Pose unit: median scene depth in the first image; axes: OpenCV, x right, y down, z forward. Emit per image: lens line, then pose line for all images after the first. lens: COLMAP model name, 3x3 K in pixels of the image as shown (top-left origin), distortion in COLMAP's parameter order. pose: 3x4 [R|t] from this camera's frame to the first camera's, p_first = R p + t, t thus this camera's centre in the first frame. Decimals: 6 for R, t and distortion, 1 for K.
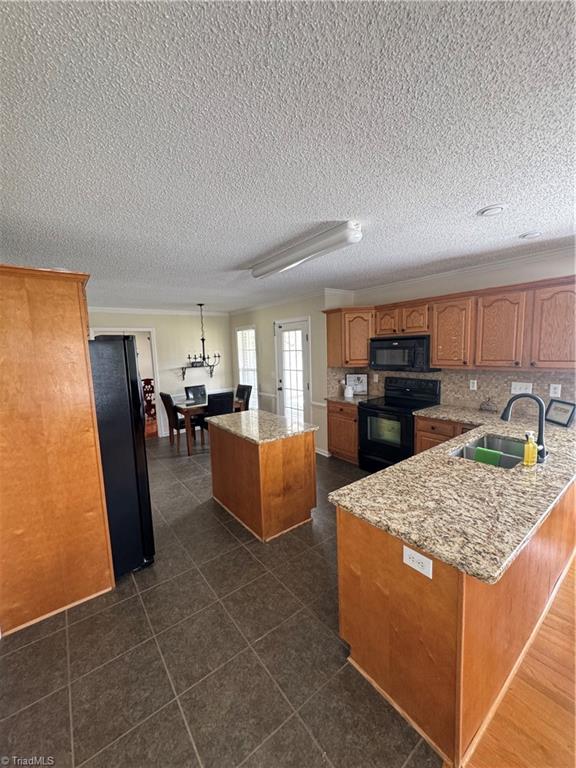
lens RADIAL K [[302.3, 0, 288.0], [0, 302.3, 384.0], [0, 0, 1]] dist [-0.000799, -0.000468]
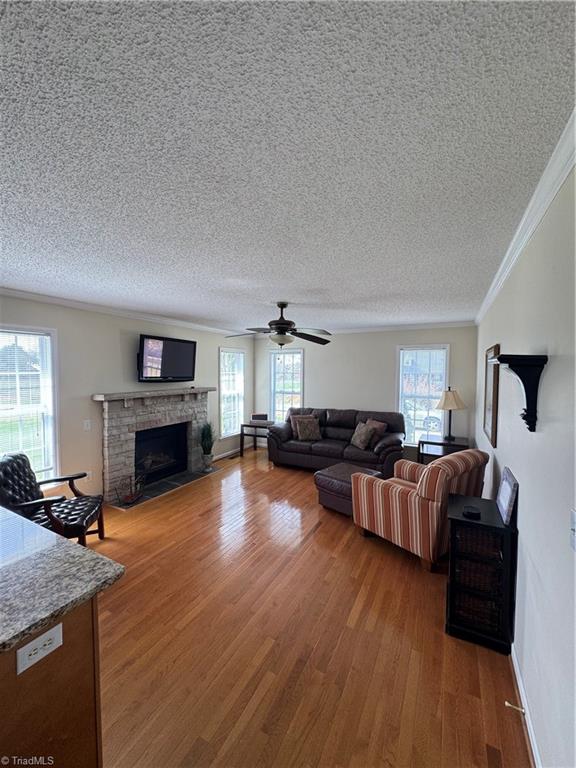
lens RADIAL K [[302.3, 0, 288.0], [0, 302.3, 384.0], [0, 0, 1]] dist [-0.000799, -0.000468]
pose [[-0.414134, -0.002199, 0.910213, -0.569778], [0.118166, 0.991405, 0.056159, -0.071059], [-0.902513, 0.130813, -0.410315, 0.649149]]
